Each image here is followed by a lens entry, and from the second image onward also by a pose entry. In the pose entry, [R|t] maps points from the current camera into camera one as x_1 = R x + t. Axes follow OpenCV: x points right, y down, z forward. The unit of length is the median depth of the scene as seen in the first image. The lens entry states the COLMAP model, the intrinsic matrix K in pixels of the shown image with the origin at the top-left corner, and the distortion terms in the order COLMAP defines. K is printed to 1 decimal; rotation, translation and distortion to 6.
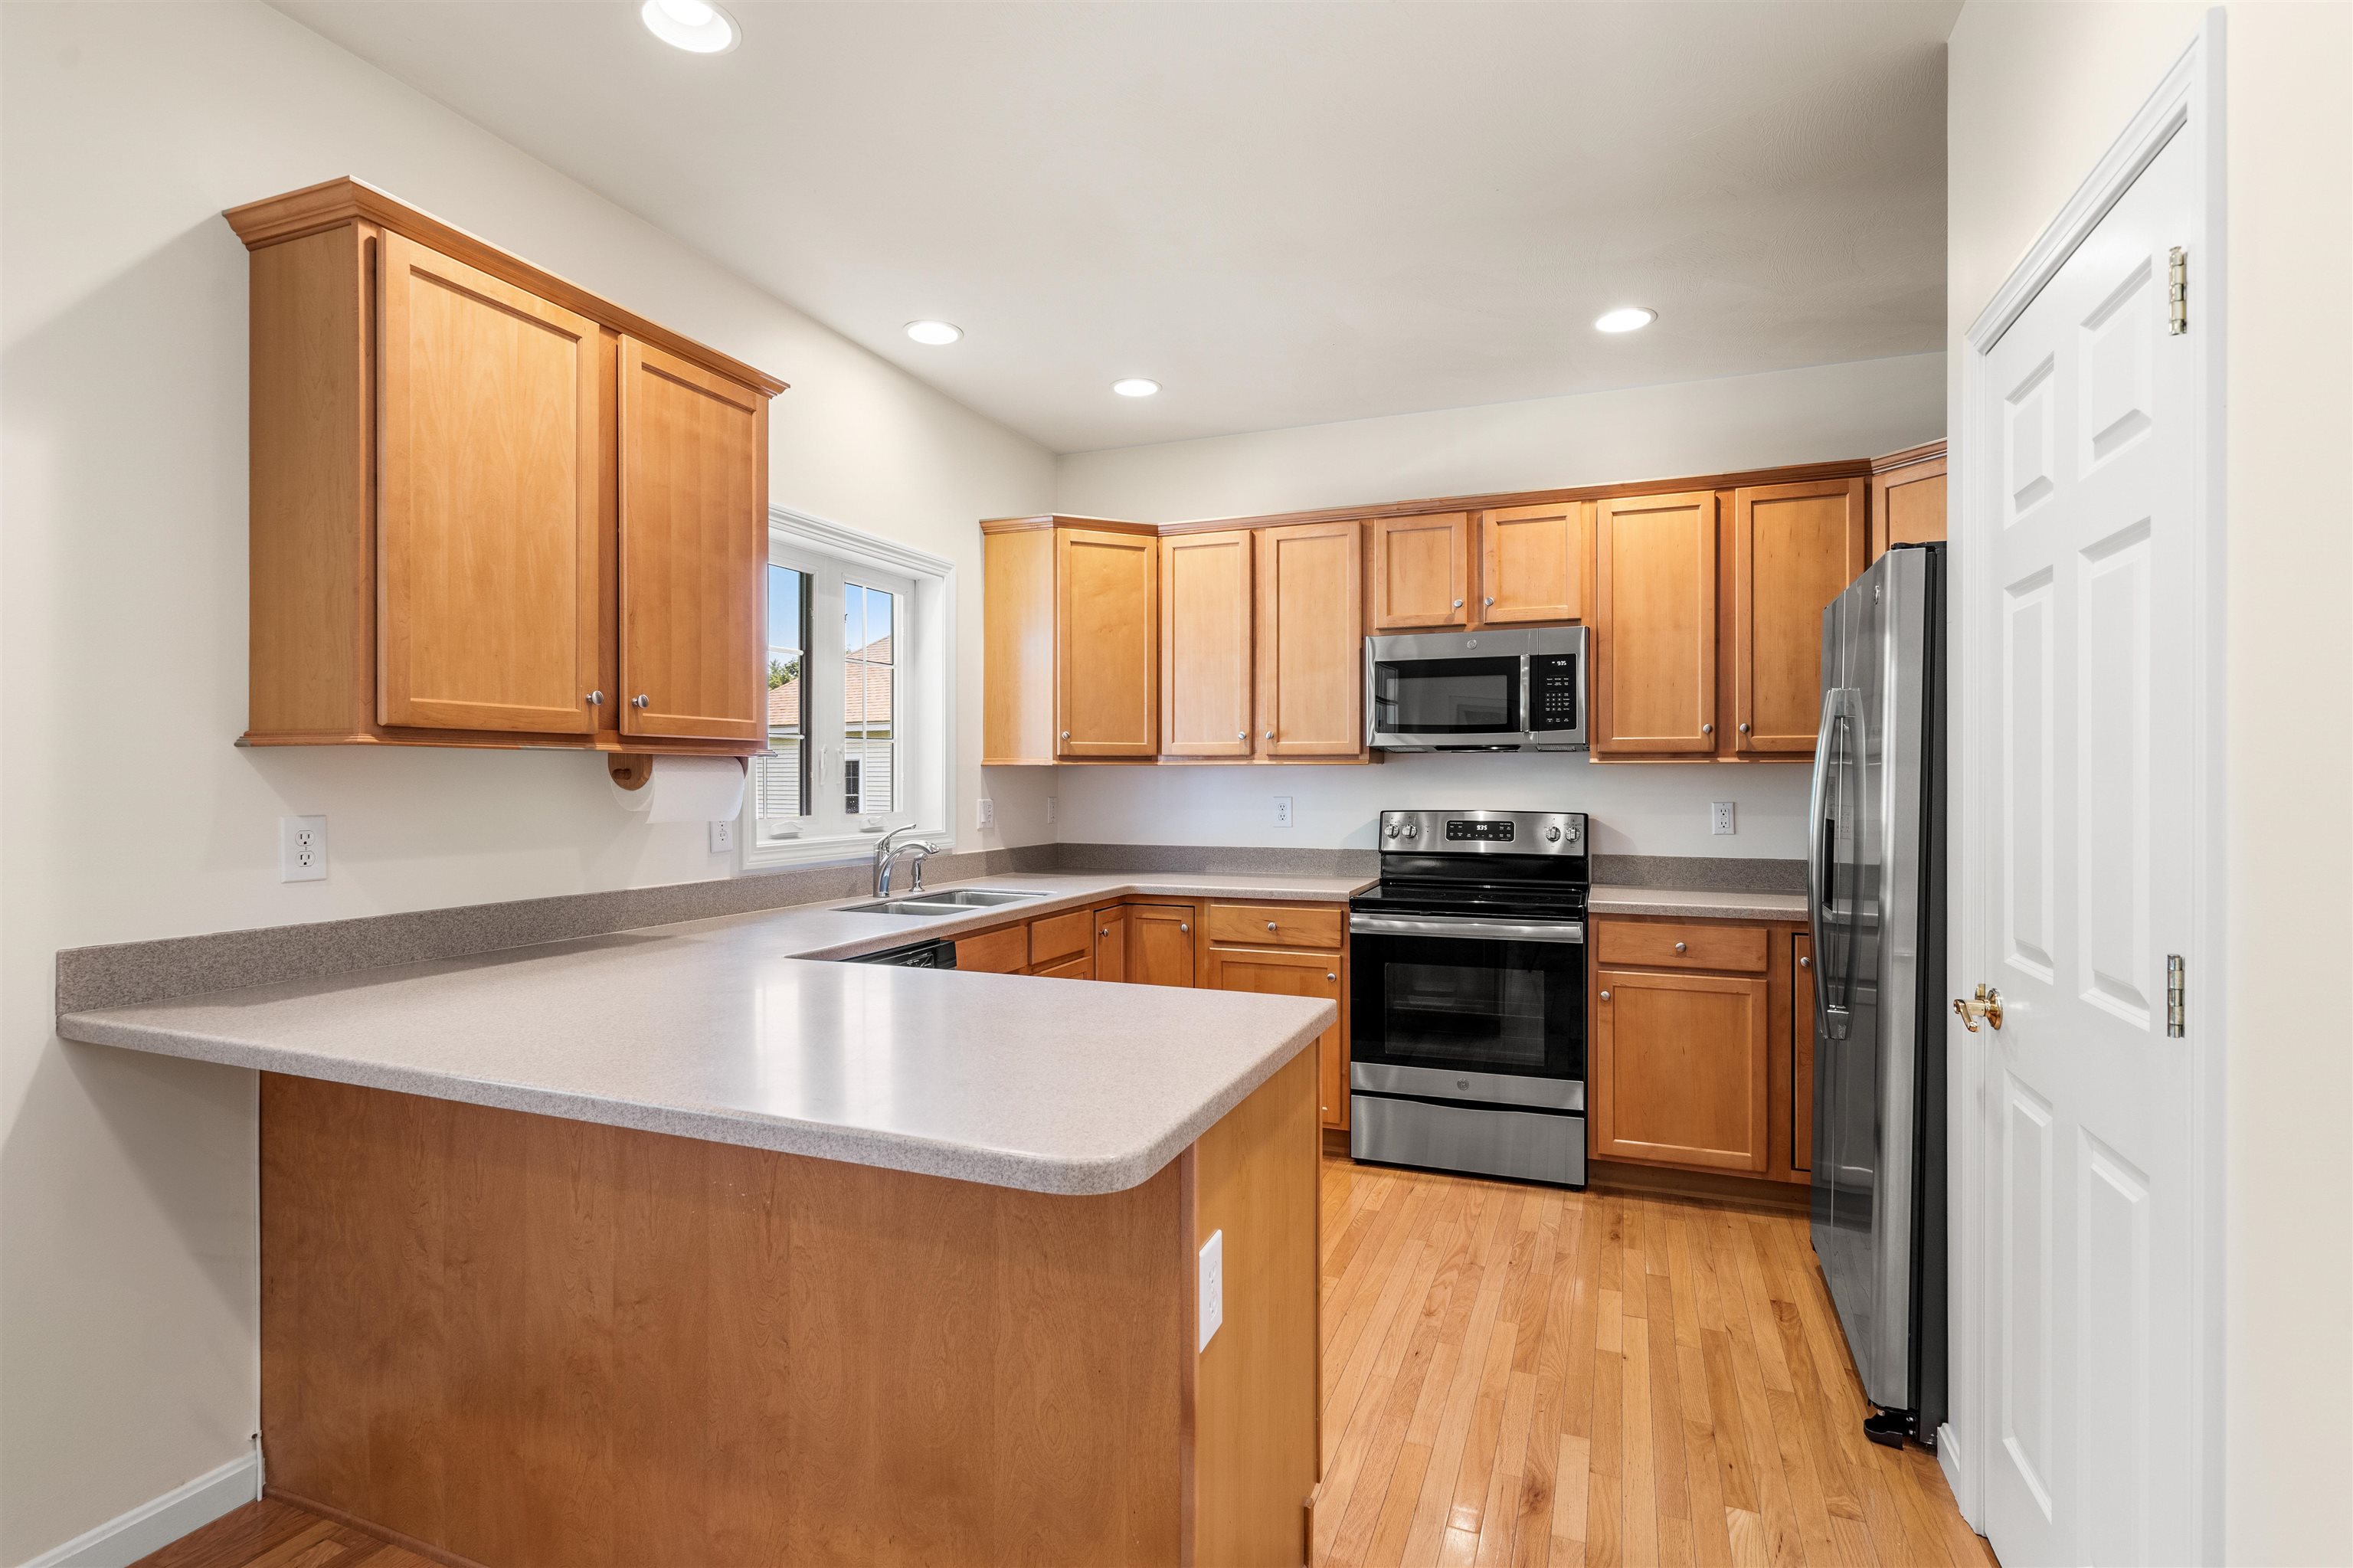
lens RADIAL K [[1082.7, 0, 1192.8], [0, 1082.7, 778.3], [0, 0, 1]] dist [-0.006028, 0.000562]
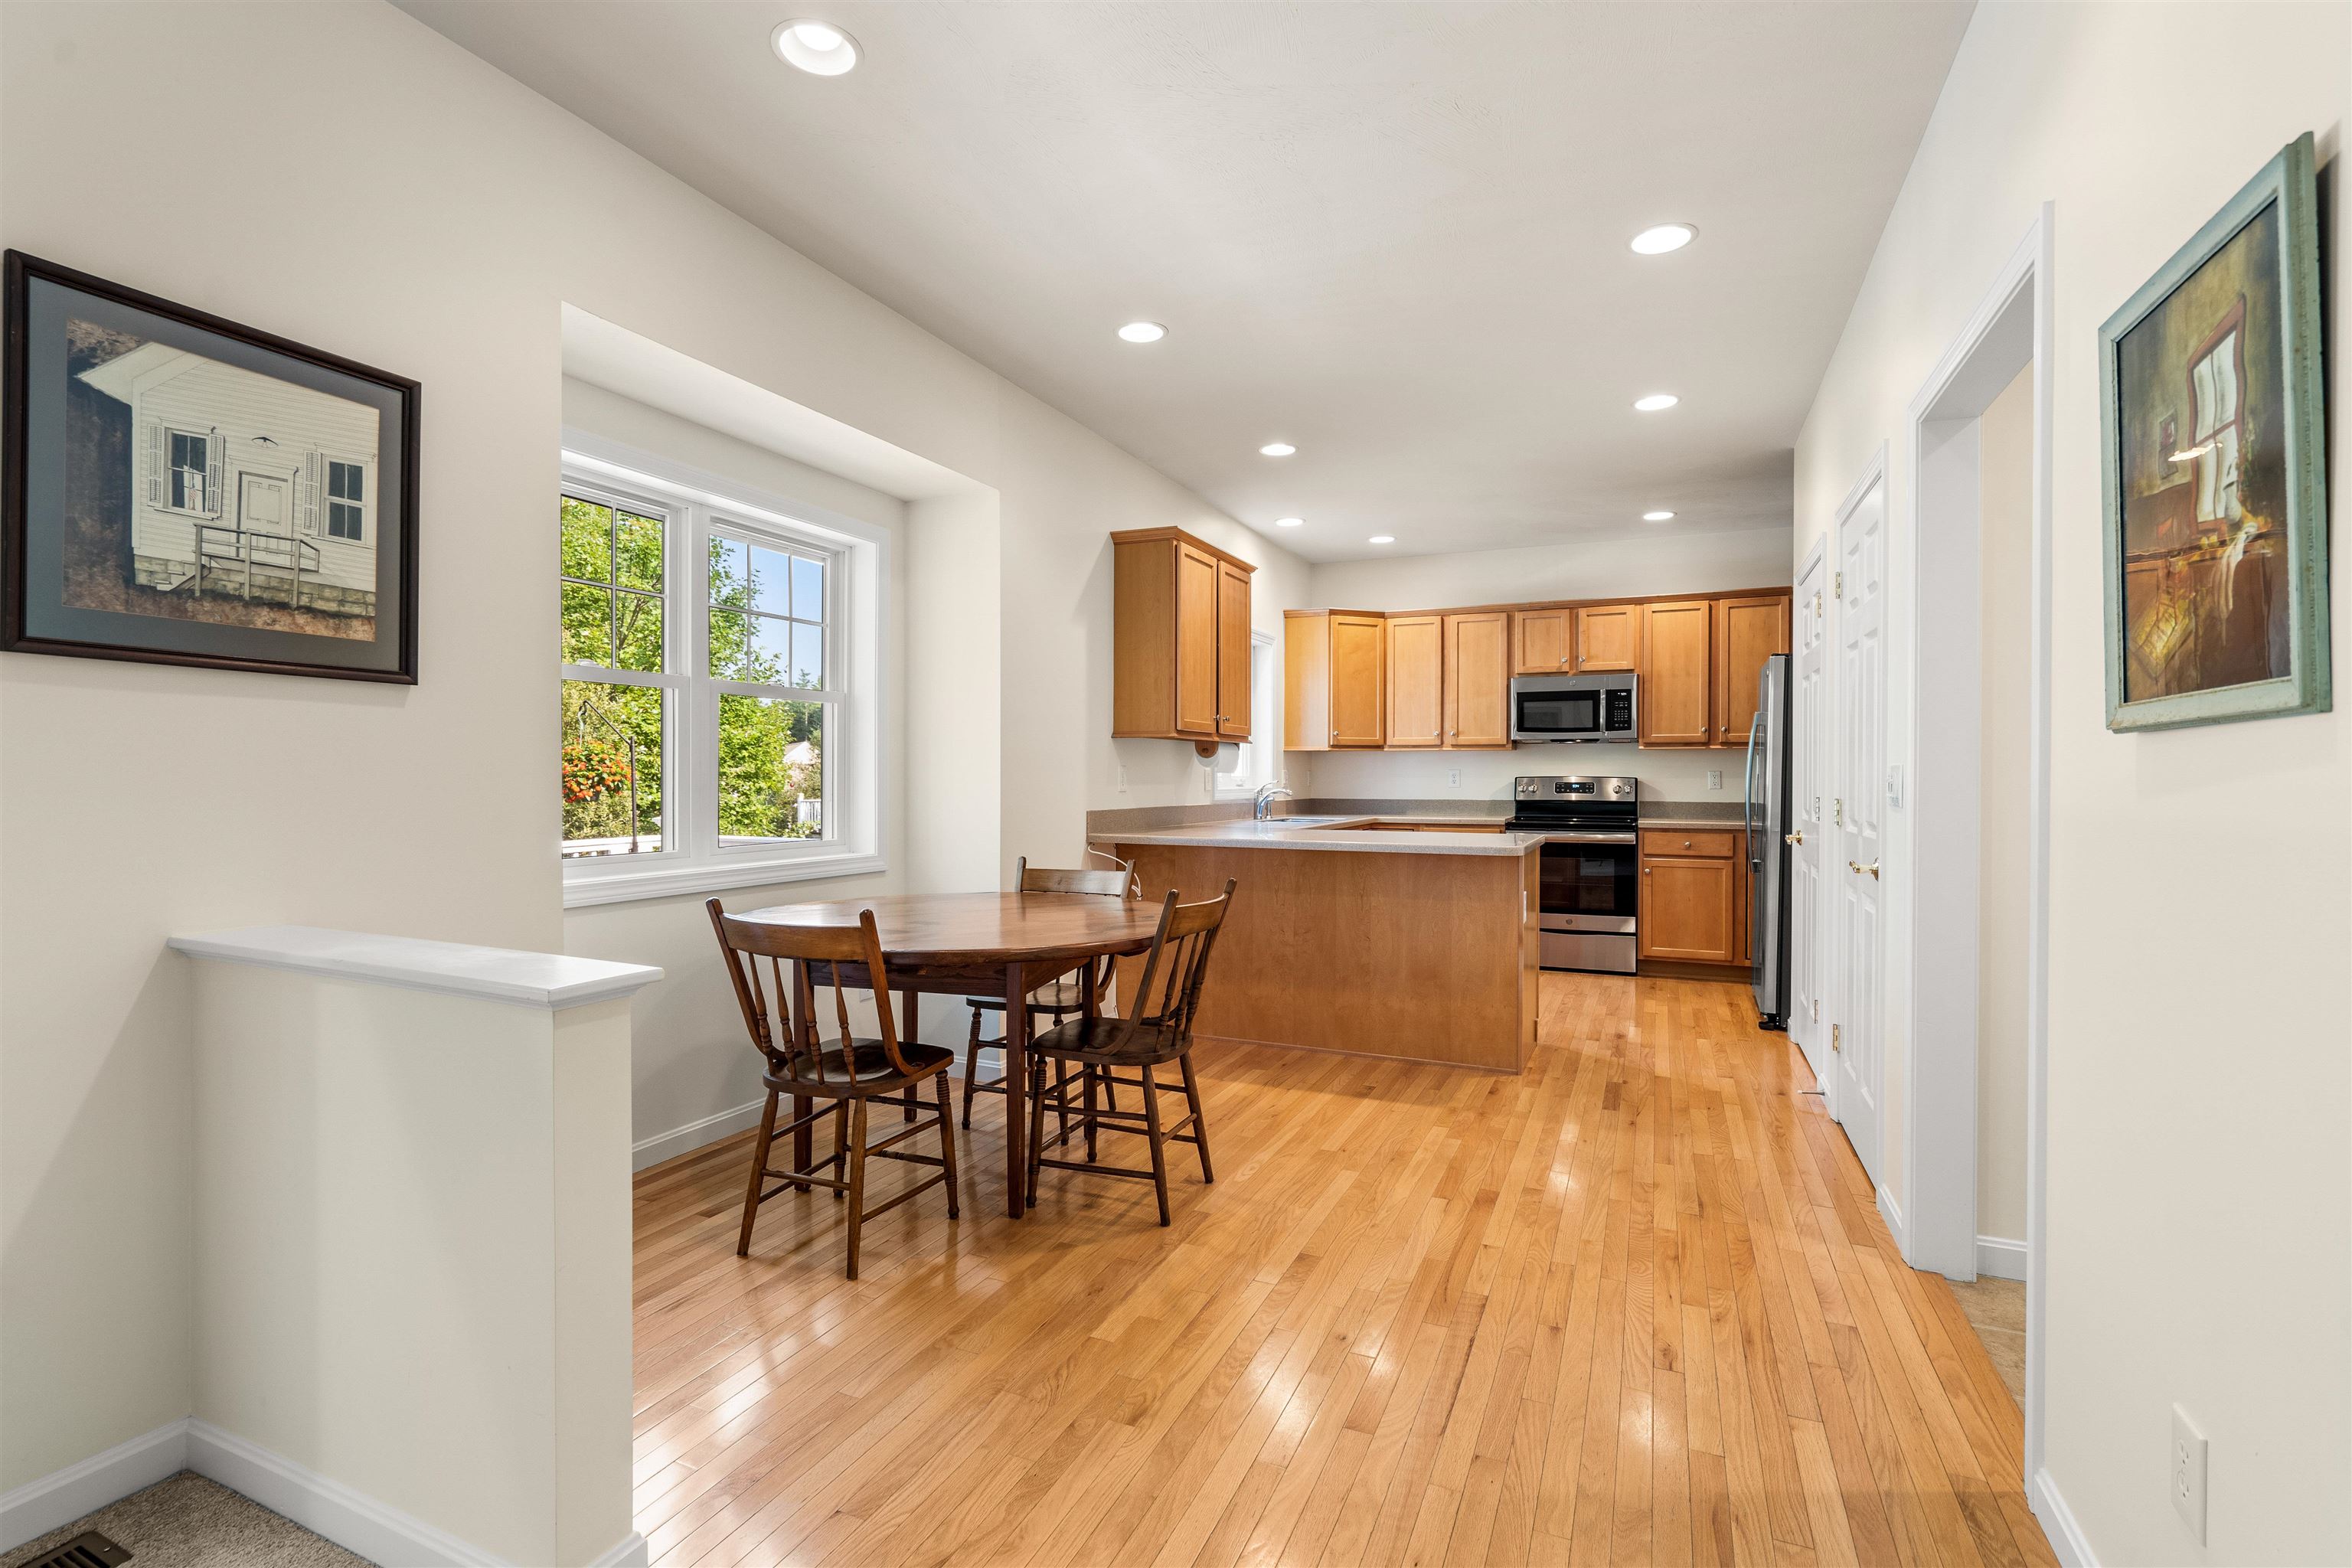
lens RADIAL K [[1082.2, 0, 1177.3], [0, 1082.2, 781.5], [0, 0, 1]] dist [-0.006028, 0.000562]
pose [[0.999163, 0.002441, -0.040835, -0.337192], [-0.002211, 0.999981, 0.005673, 0.032627], [0.040848, -0.005578, 0.999150, -0.856049]]
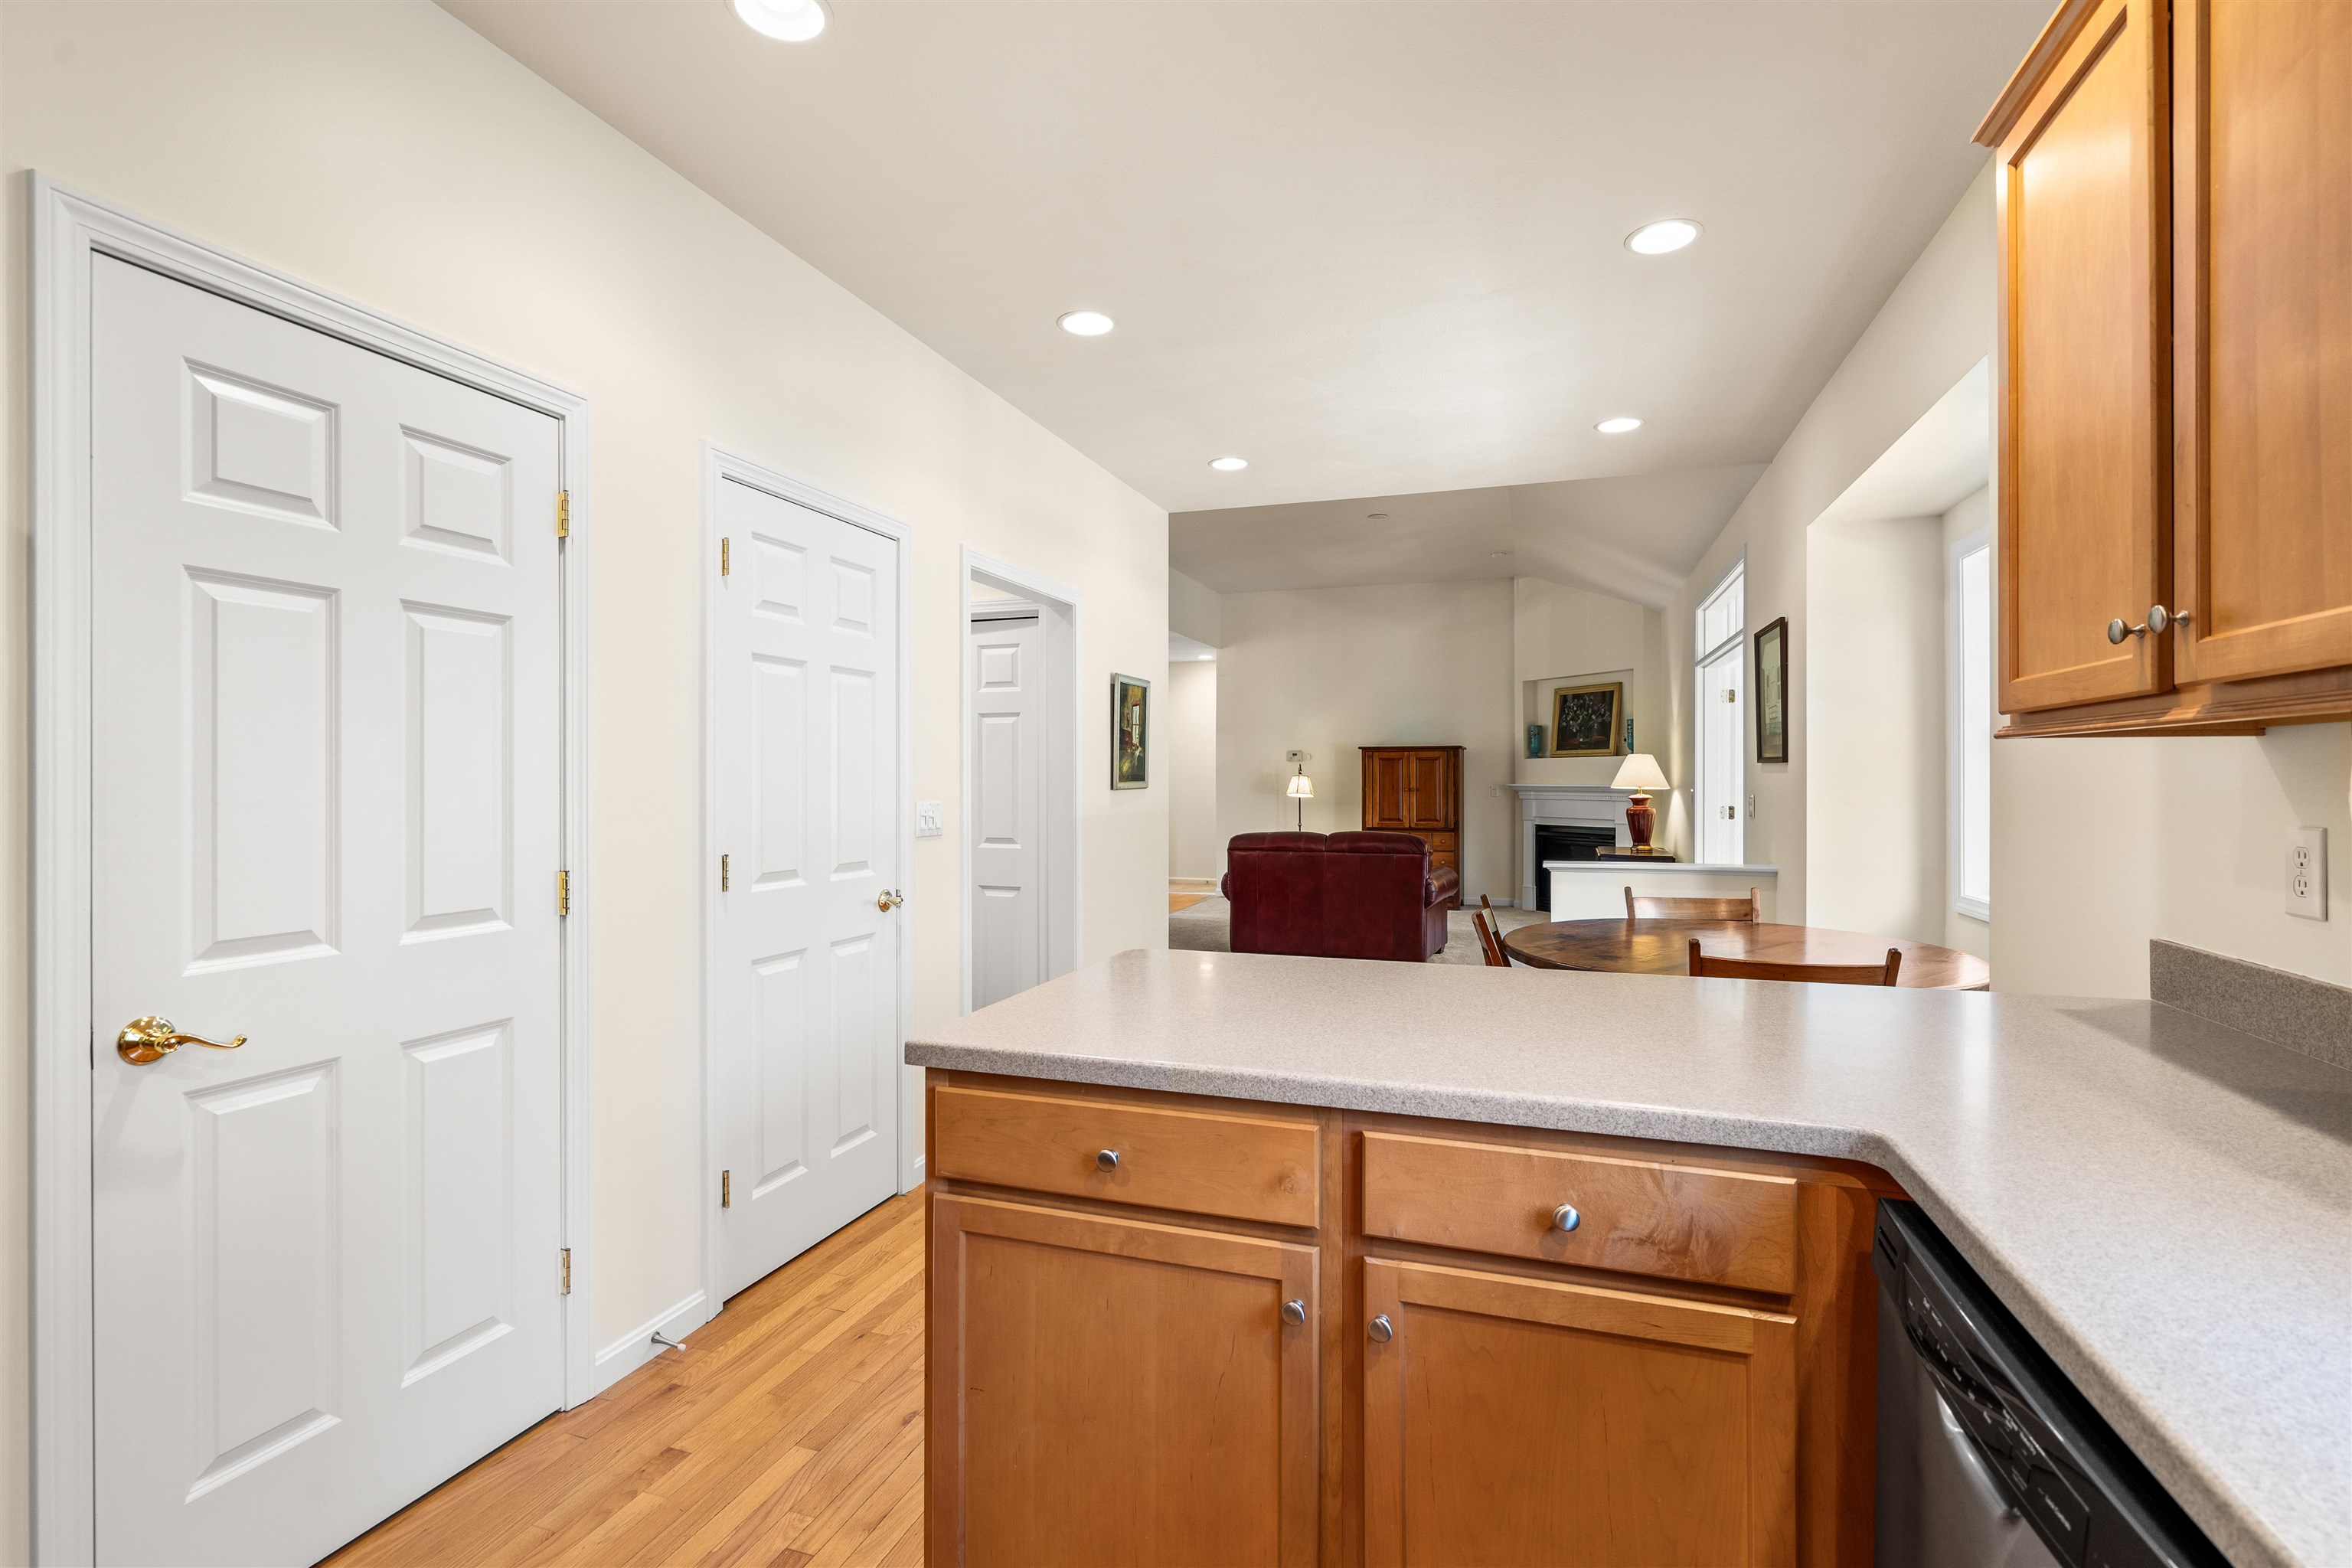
lens RADIAL K [[1082.2, 0, 1180.6], [0, 1082.2, 786.9], [0, 0, 1]] dist [-0.006028, 0.000562]
pose [[-0.998911, -0.000806, -0.046642, -0.034229], [-0.001103, 0.999979, 0.006335, 0.002410], [0.046636, 0.006380, -0.998892, 0.948777]]
